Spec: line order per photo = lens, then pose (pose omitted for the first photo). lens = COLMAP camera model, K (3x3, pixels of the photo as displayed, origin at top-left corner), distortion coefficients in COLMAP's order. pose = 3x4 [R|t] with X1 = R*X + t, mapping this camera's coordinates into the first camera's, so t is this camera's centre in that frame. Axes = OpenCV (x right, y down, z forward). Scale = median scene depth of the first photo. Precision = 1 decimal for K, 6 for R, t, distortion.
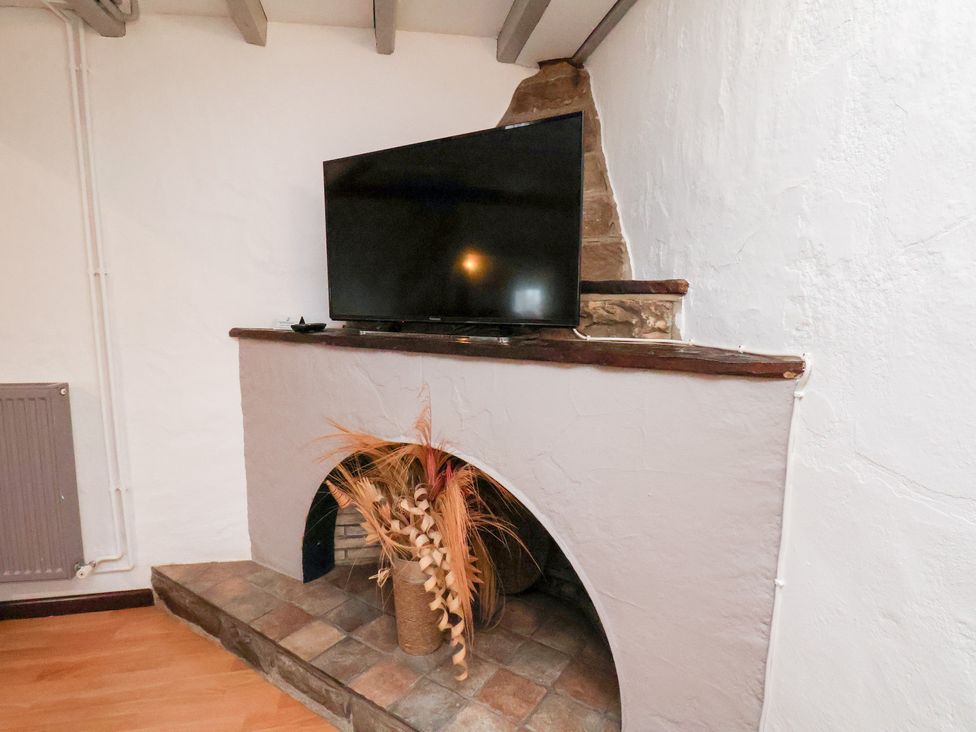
lens RADIAL K [[520.8, 0, 490.1], [0, 520.8, 371.0], [0, 0, 1]] dist [0.014585, -0.020130]
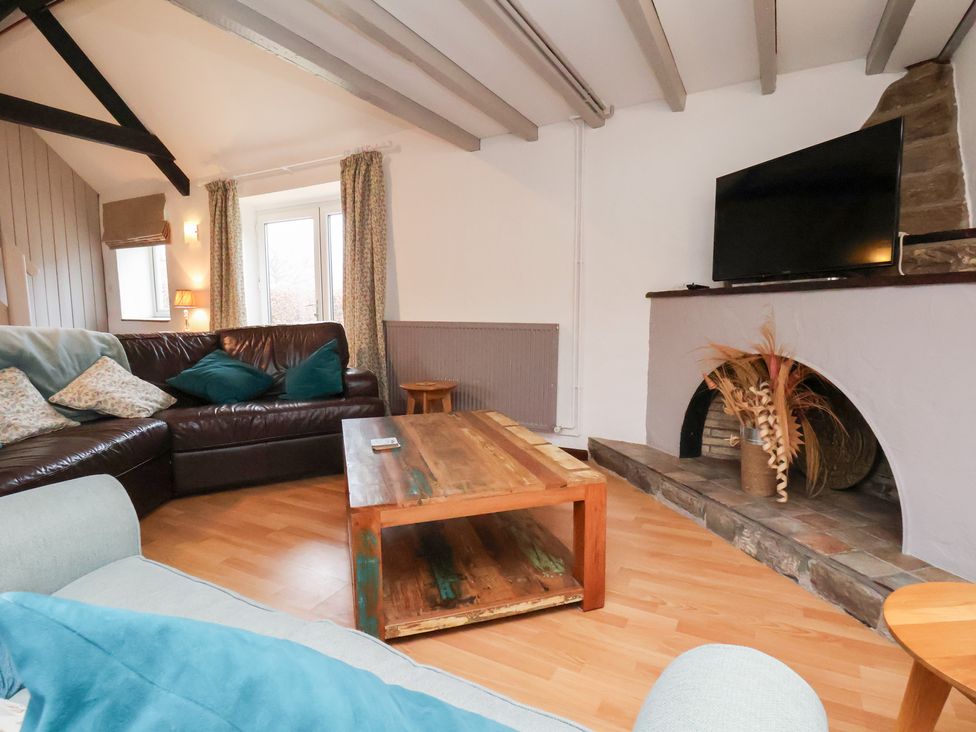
lens RADIAL K [[520.8, 0, 490.1], [0, 520.8, 371.0], [0, 0, 1]] dist [0.014585, -0.020130]
pose [[0.766185, 0.065511, -0.639272, 0.192776], [-0.080406, 0.996745, 0.005775, 0.212897], [0.637570, 0.046977, 0.768959, -0.586646]]
